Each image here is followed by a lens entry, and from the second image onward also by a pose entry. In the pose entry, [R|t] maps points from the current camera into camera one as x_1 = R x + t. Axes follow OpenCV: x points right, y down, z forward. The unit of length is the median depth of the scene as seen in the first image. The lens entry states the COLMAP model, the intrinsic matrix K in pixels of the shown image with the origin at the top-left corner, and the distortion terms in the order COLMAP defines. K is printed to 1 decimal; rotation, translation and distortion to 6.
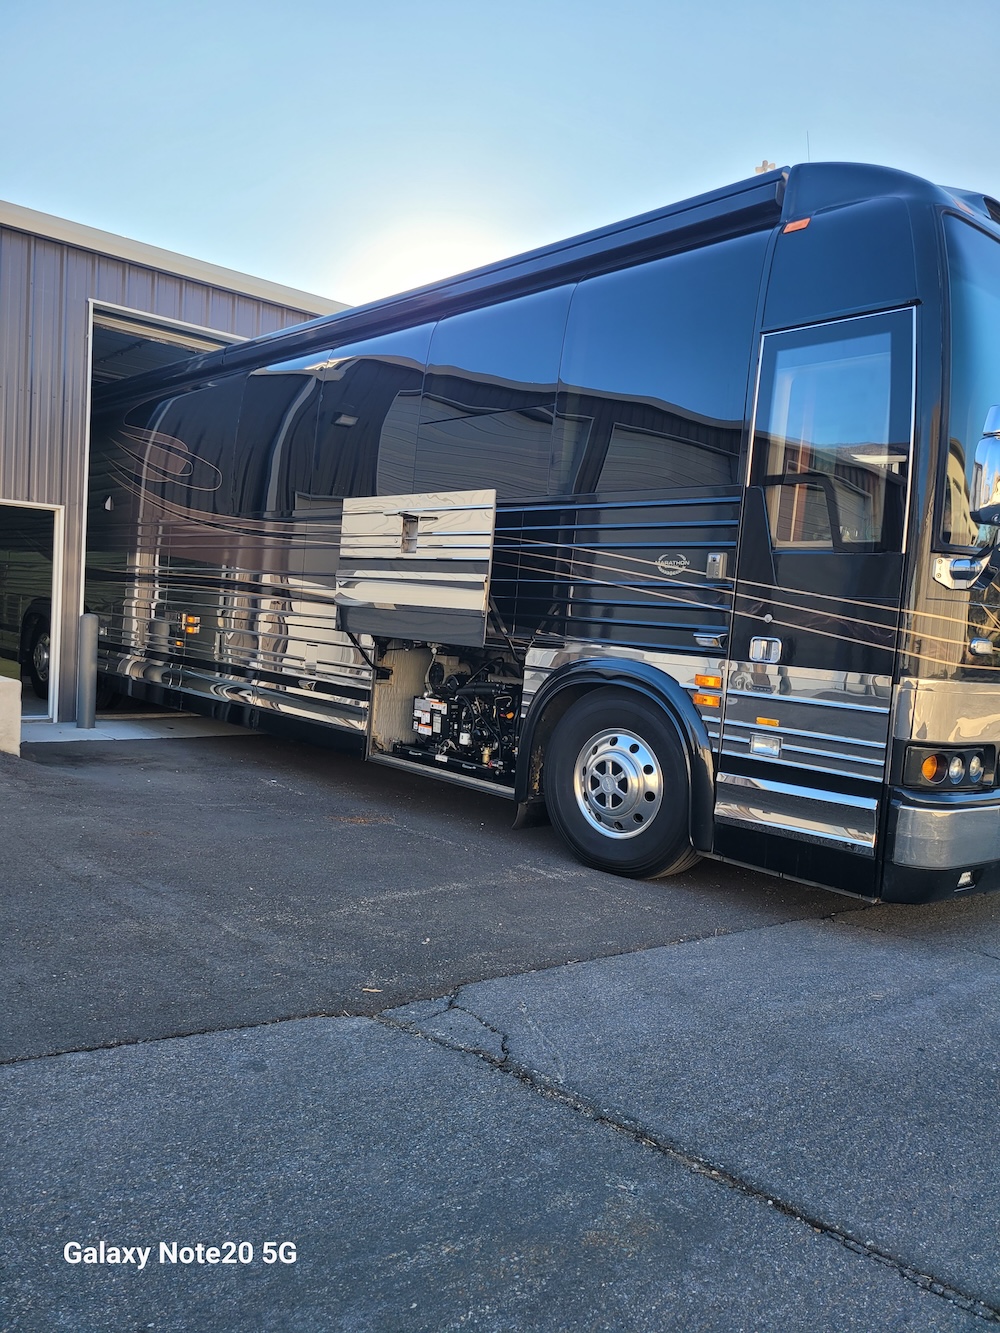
lens RADIAL K [[1020.2, 0, 500.0], [0, 1020.2, 666.5], [0, 0, 1]] dist [0.067959, -0.060775]
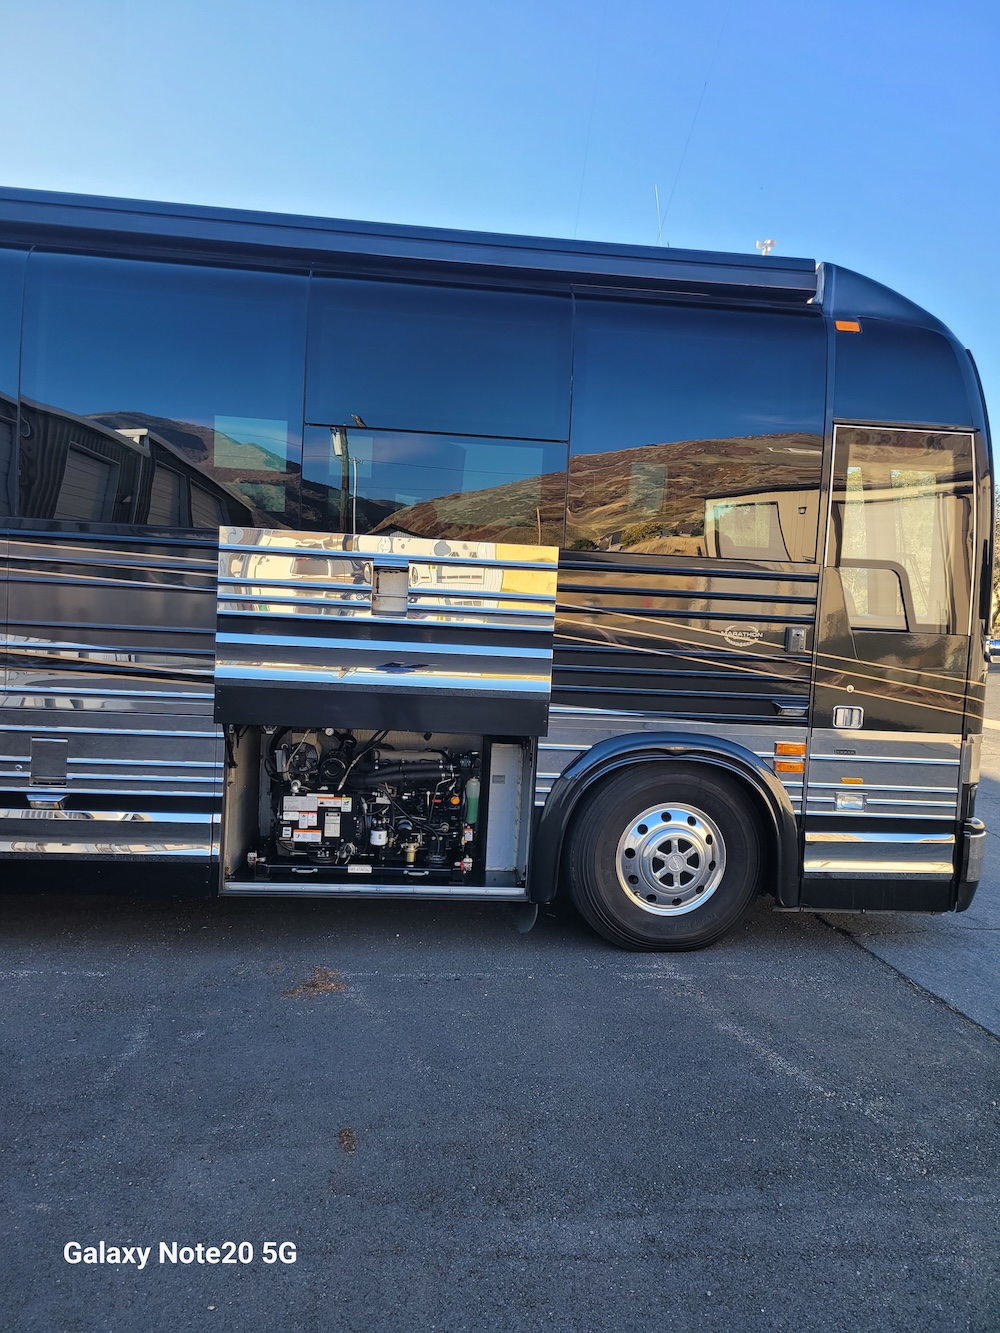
lens RADIAL K [[1020.2, 0, 500.0], [0, 1020.2, 666.5], [0, 0, 1]] dist [0.067959, -0.060775]
pose [[0.588870, -0.101777, 0.801794, -0.770217], [0.031243, 0.994165, 0.103249, -0.179044], [-0.807624, -0.035750, 0.588614, 0.593120]]
